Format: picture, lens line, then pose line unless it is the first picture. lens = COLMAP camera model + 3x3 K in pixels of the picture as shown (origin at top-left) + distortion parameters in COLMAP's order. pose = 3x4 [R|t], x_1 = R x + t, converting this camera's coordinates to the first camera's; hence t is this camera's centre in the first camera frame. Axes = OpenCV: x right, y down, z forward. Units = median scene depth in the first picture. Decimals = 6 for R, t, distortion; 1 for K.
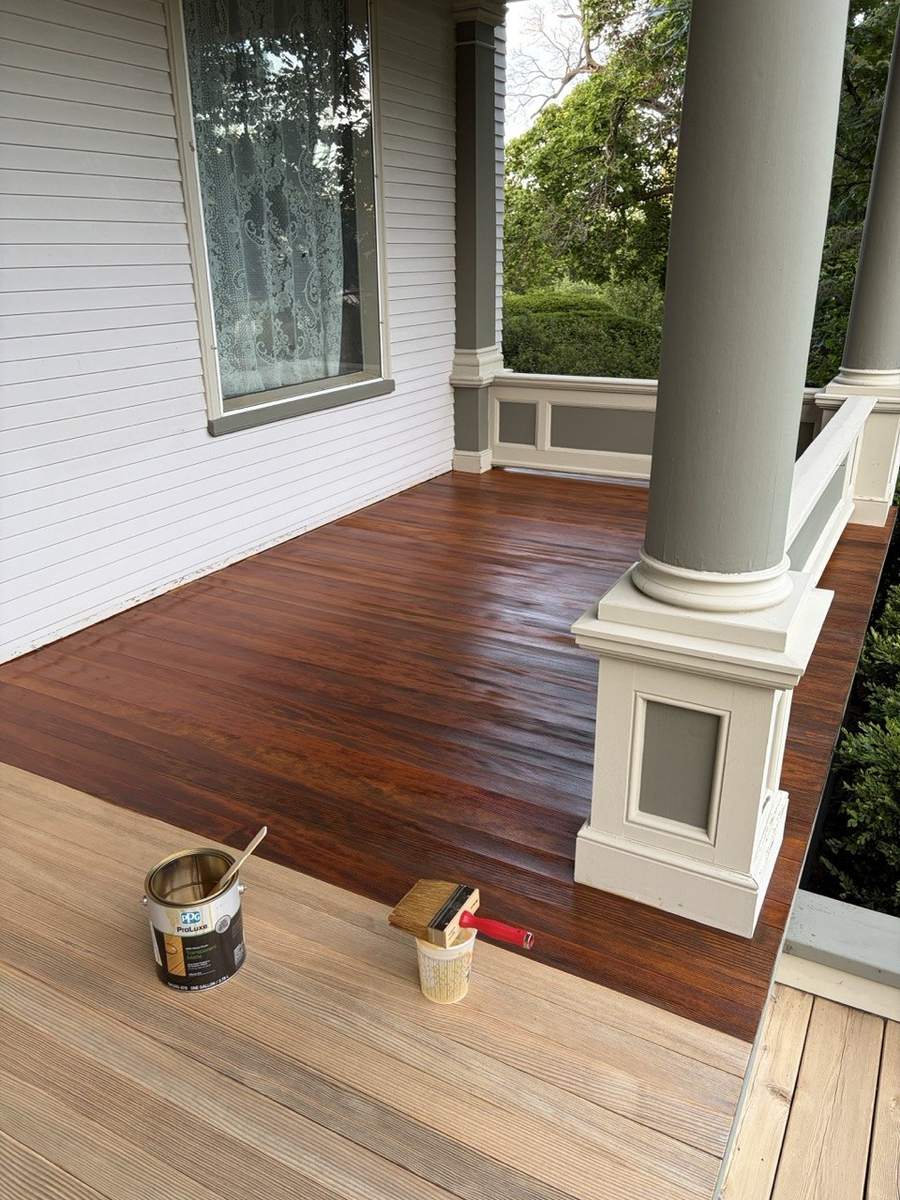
lens RADIAL K [[926.7, 0, 446.4], [0, 926.7, 598.3], [0, 0, 1]] dist [0.068189, -0.089652]
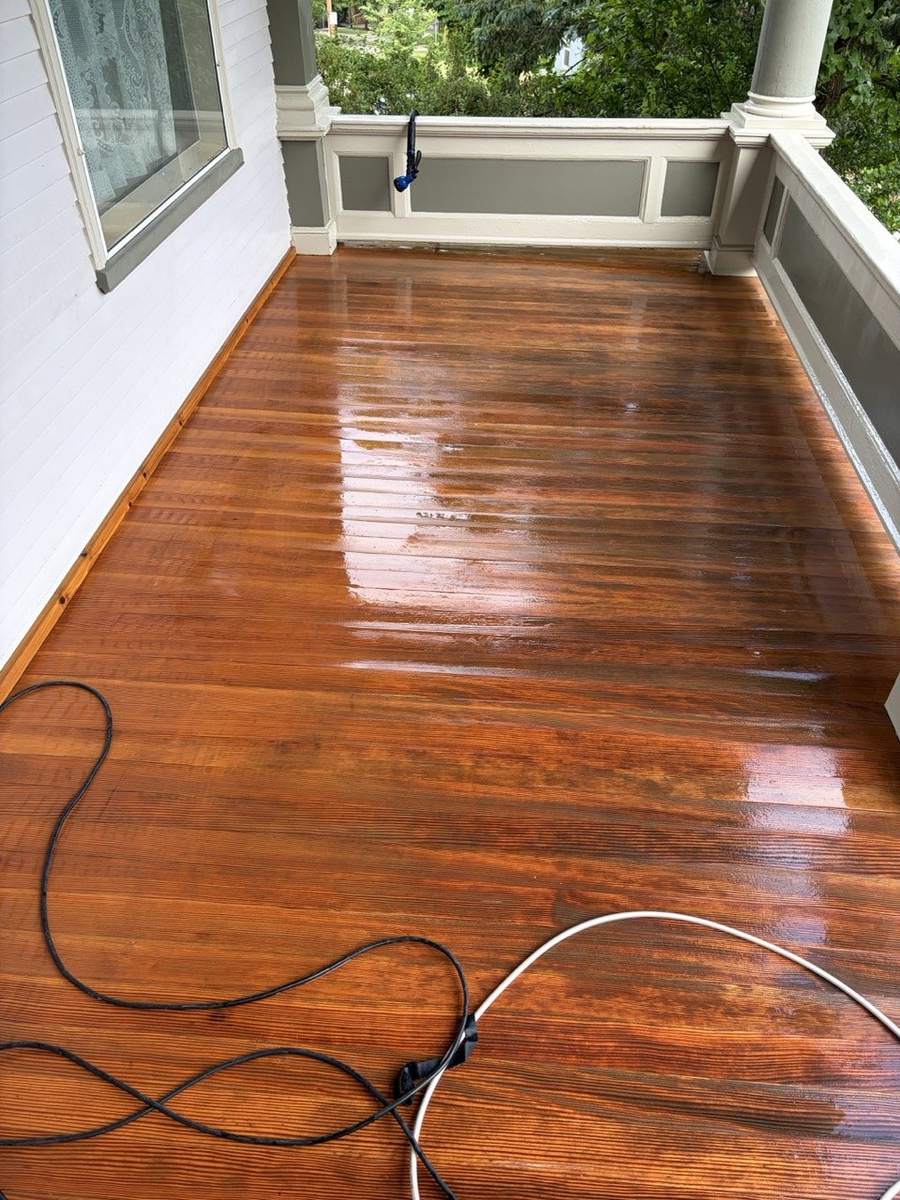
lens RADIAL K [[926.7, 0, 452.0], [0, 926.7, 601.0], [0, 0, 1]] dist [0.068189, -0.089652]
pose [[0.918873, -0.239276, 0.313719, -0.196858], [0.134028, 0.937137, 0.322198, -0.103272], [-0.371092, -0.254011, 0.893179, 0.164339]]
